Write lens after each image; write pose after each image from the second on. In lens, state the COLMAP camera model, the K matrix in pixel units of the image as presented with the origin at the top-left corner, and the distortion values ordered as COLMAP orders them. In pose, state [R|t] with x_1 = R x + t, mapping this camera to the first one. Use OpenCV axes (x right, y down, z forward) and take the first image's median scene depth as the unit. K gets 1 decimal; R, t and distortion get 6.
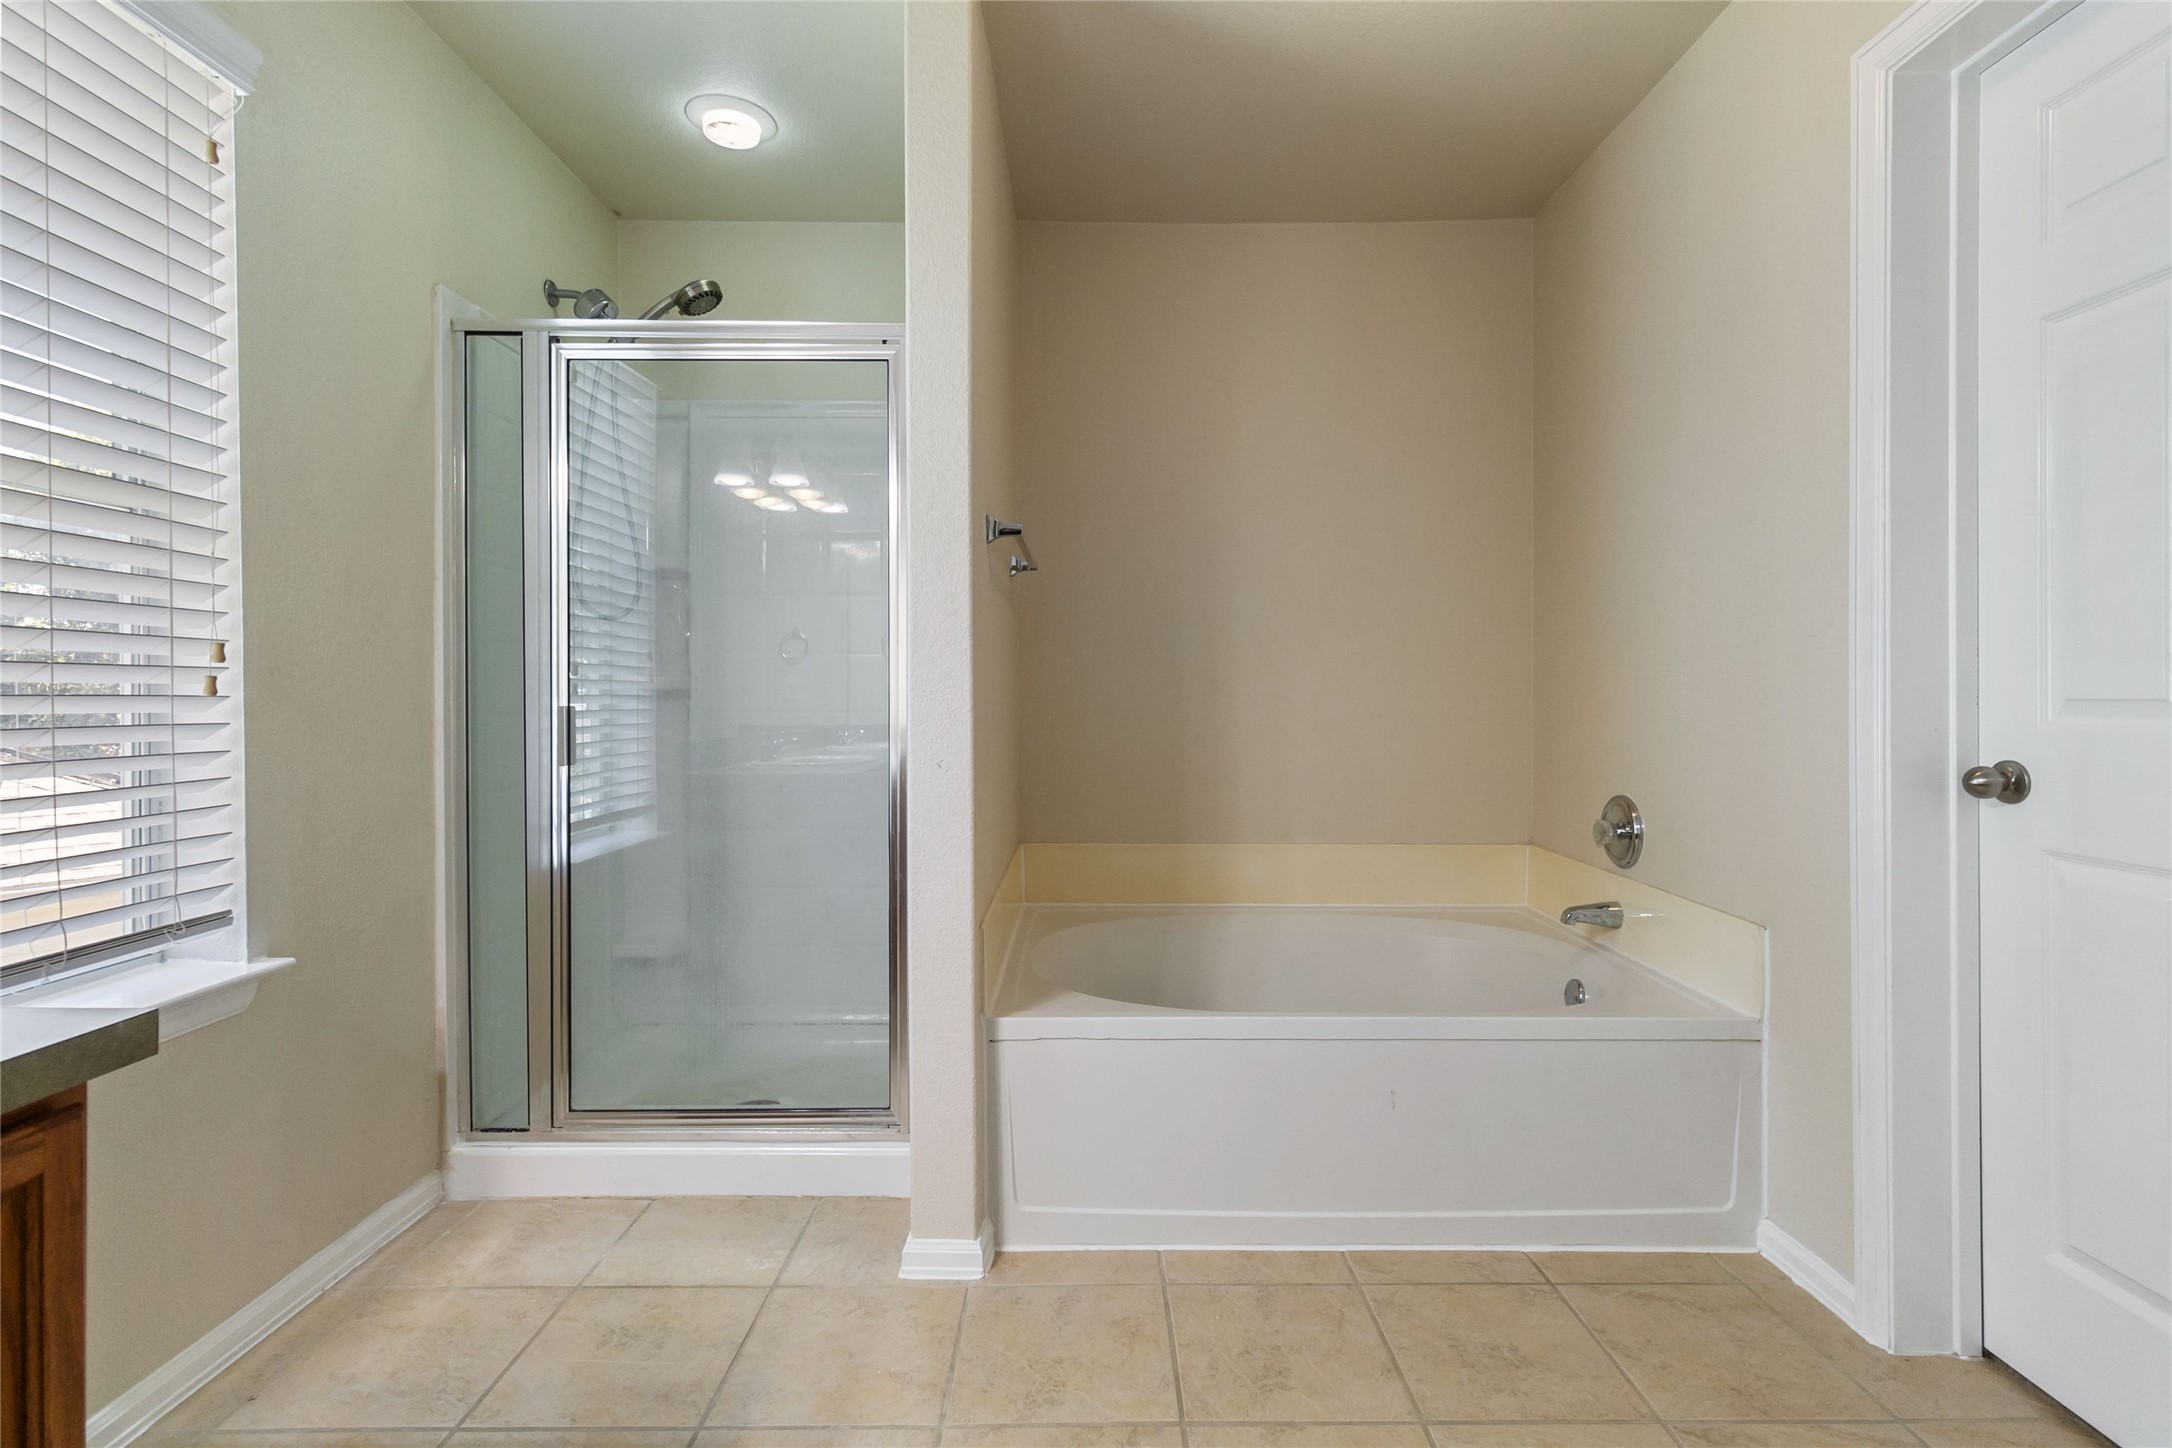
lens RADIAL K [[1018.1, 0, 1099.7], [0, 1018.1, 690.5], [0, 0, 1]] dist [-0.002306, -0.000026]
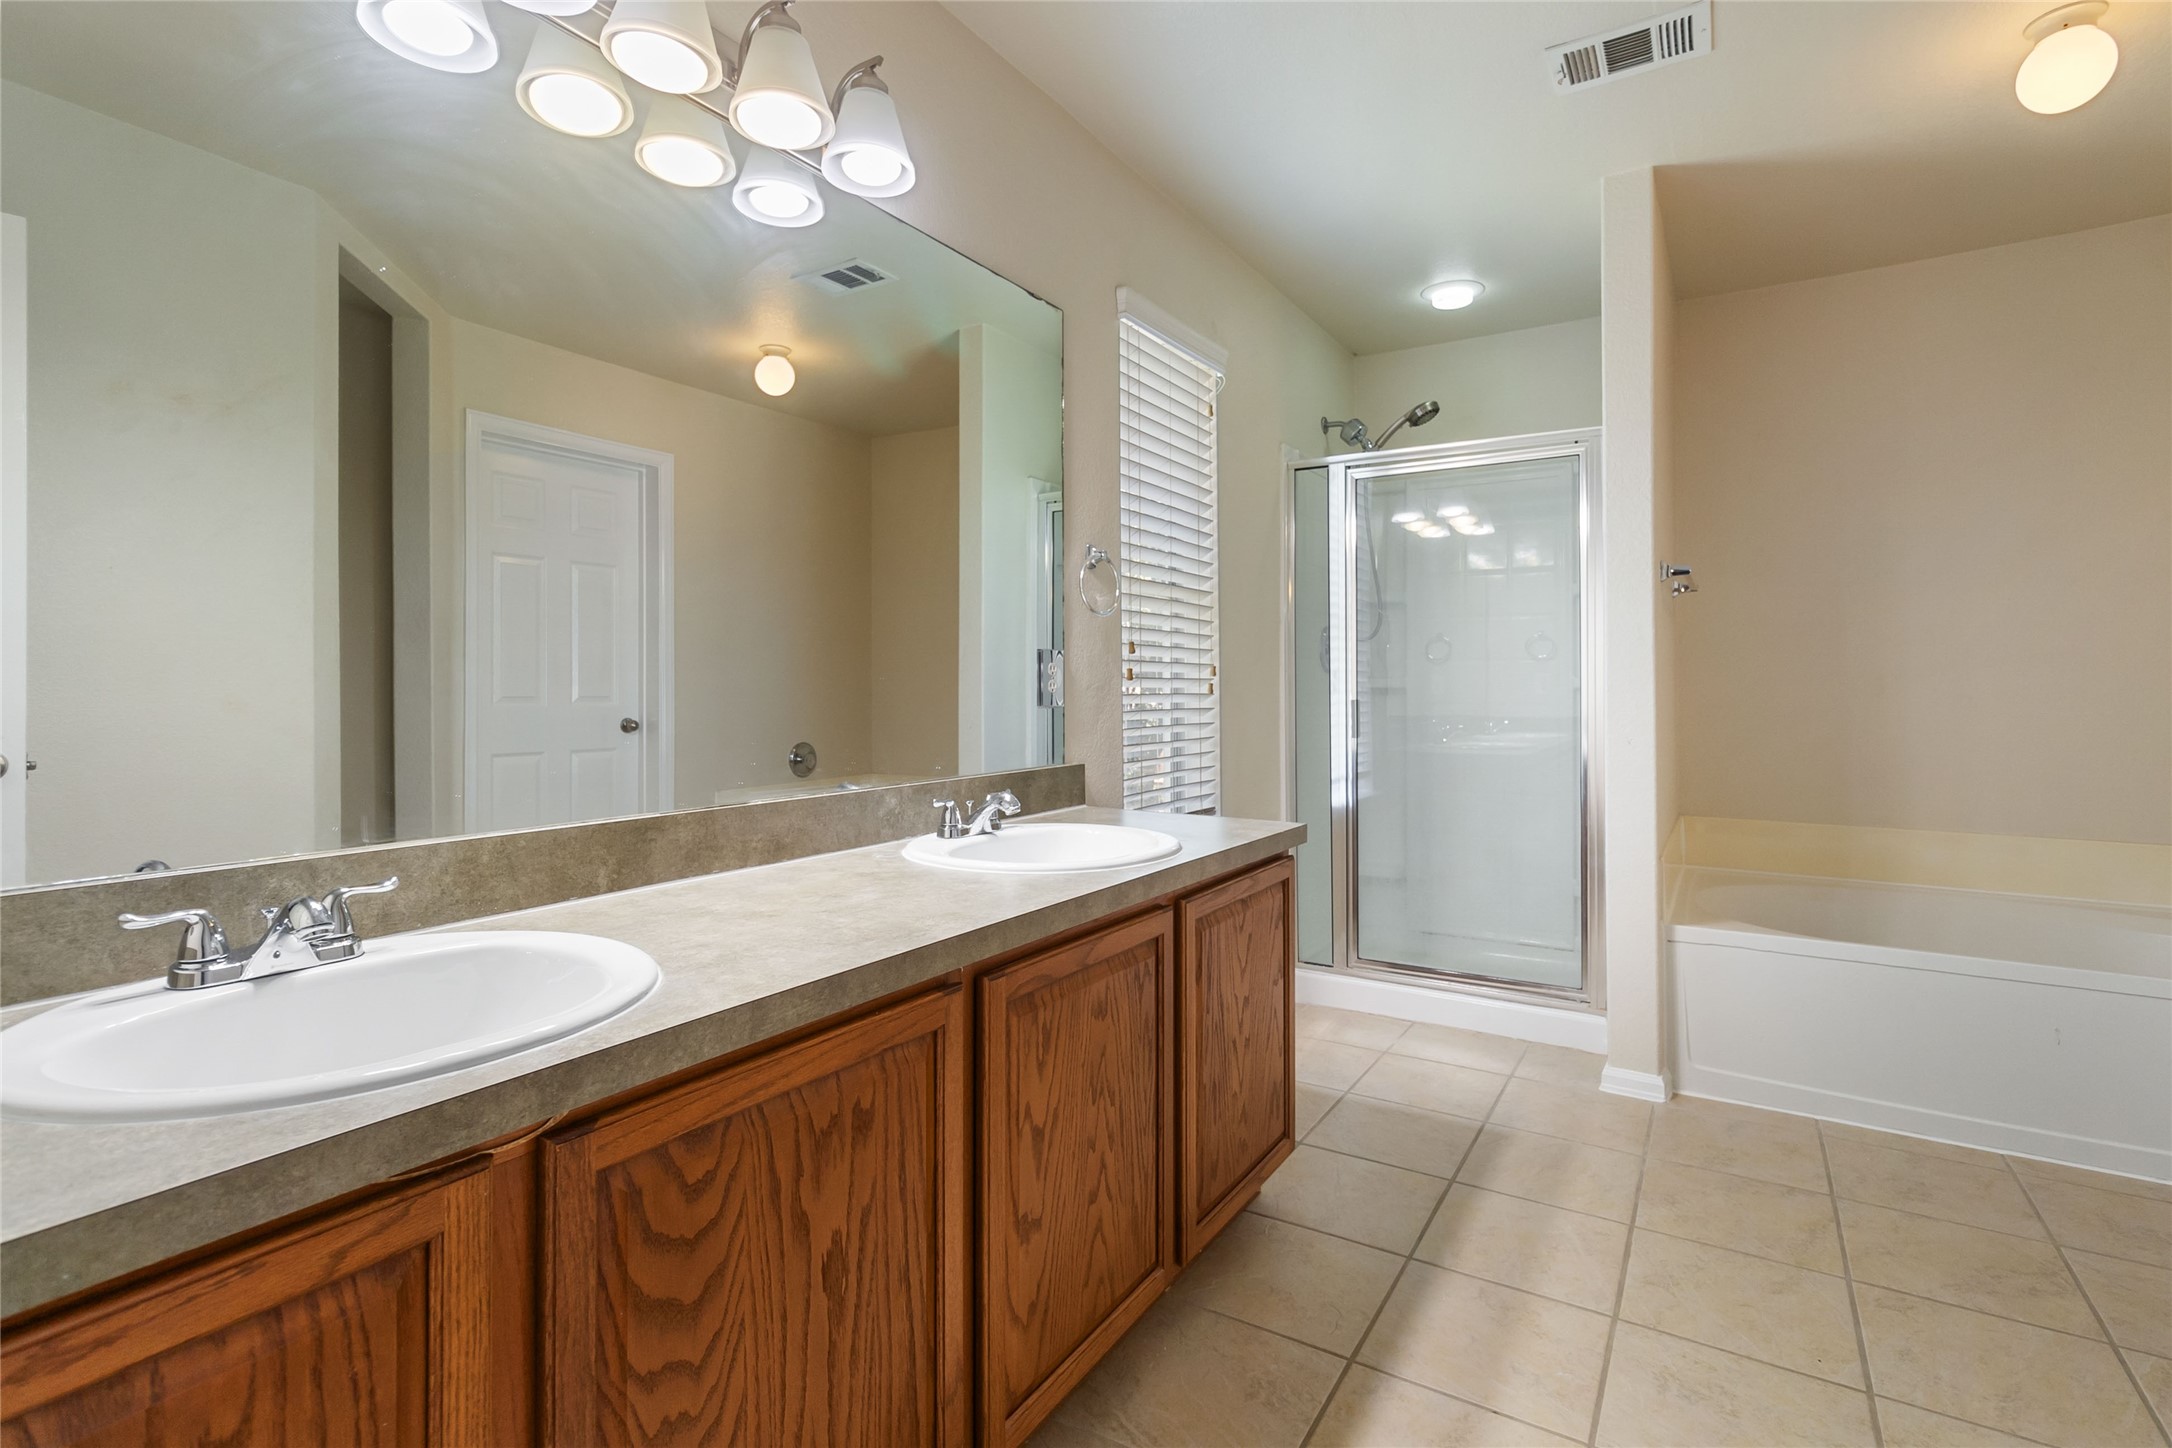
lens RADIAL K [[1018.1, 0, 1099.7], [0, 1018.1, 690.5], [0, 0, 1]] dist [-0.002306, -0.000026]
pose [[0.838688, -0.006808, -0.544570, 0.000443], [0.009257, 0.999956, 0.001755, -0.004468], [0.544534, -0.006513, 0.838713, -0.535295]]
